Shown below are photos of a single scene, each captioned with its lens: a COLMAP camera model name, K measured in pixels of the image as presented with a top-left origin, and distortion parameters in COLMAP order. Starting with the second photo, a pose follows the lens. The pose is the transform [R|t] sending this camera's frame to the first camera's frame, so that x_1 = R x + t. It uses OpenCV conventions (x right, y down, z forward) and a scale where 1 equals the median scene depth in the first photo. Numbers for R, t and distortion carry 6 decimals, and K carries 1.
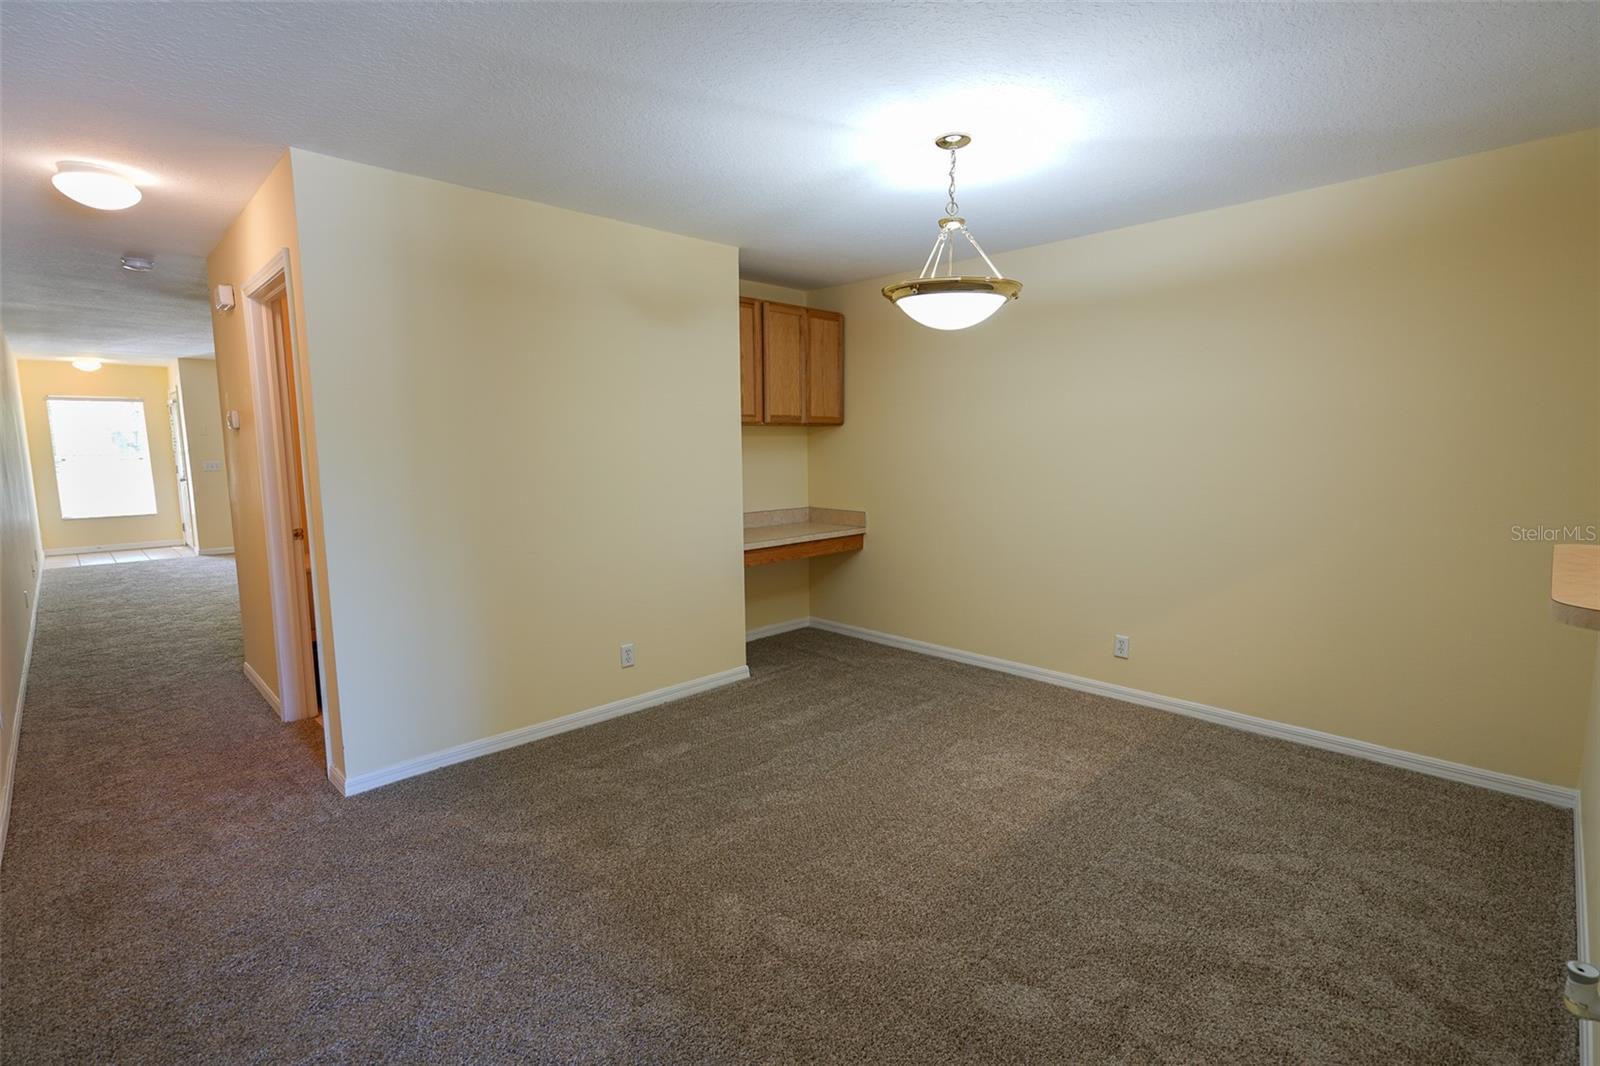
lens RADIAL K [[732.9, 0, 802.7], [0, 732.9, 538.2], [0, 0, 1]] dist [-0.005966, 0.007597]
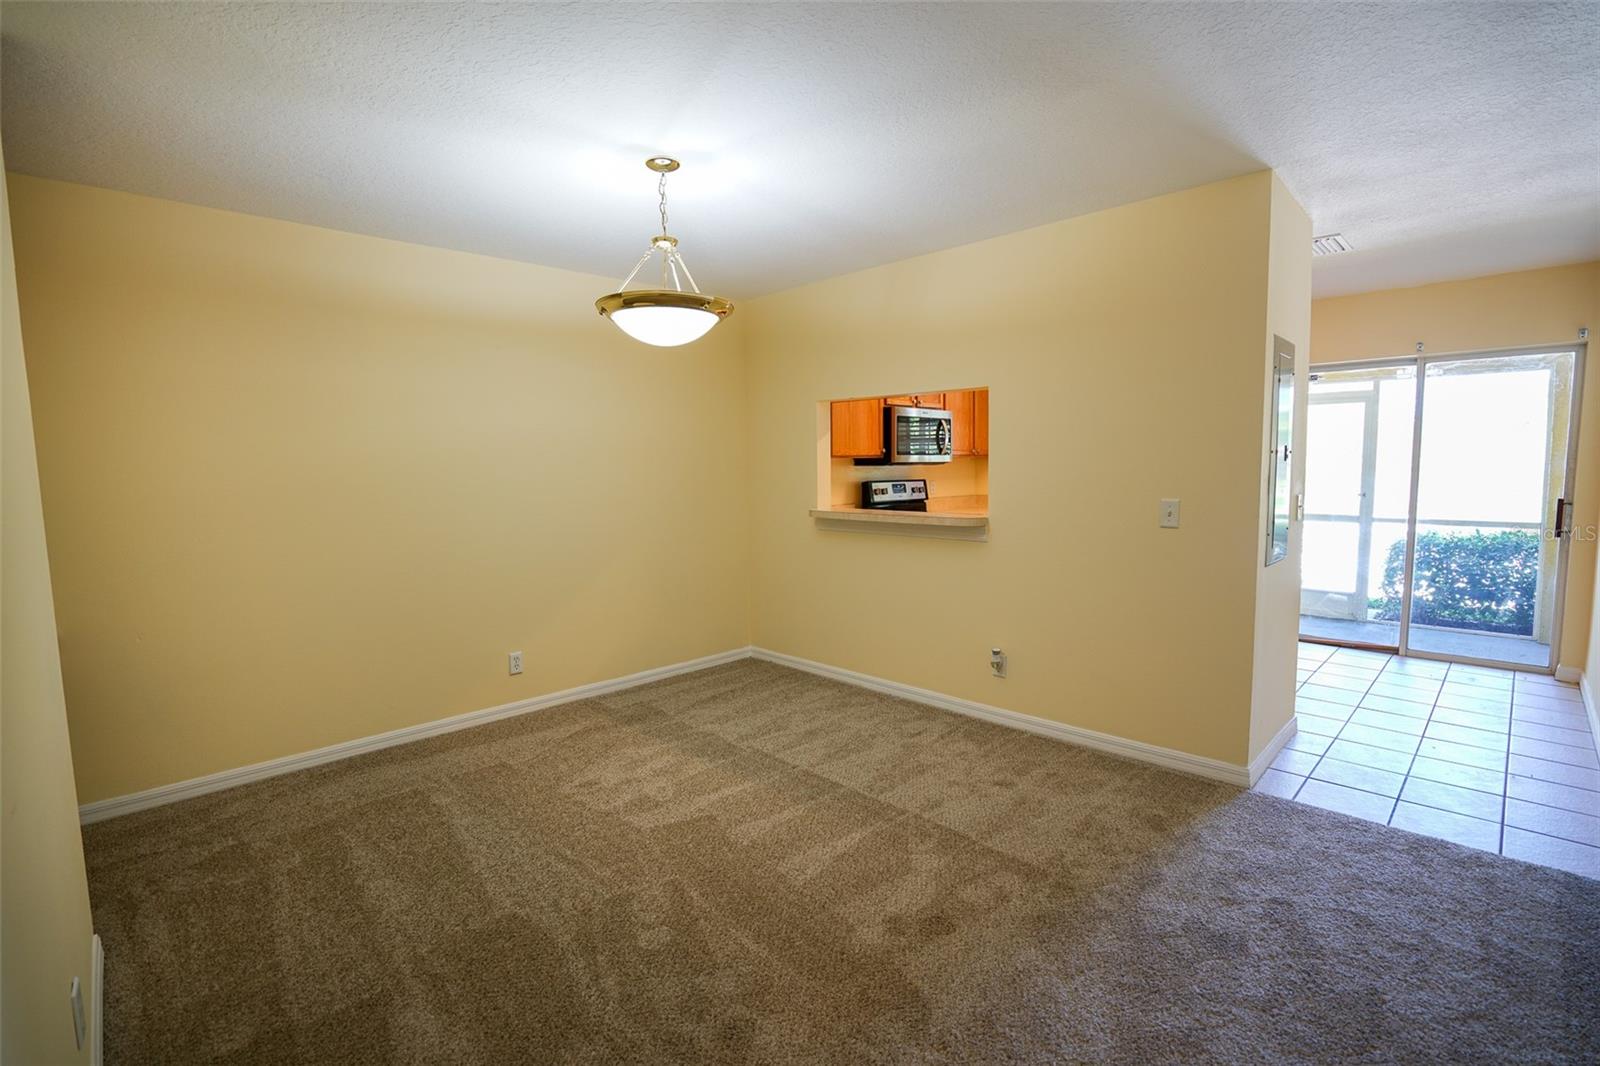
lens RADIAL K [[732.9, 0, 789.3], [0, 732.9, 533.8], [0, 0, 1]] dist [-0.005966, 0.007597]
pose [[0.018238, -0.092194, 0.995574, -0.723719], [0.138069, 0.986432, 0.088818, -0.089670], [-0.990255, 0.135838, 0.030720, 0.712610]]
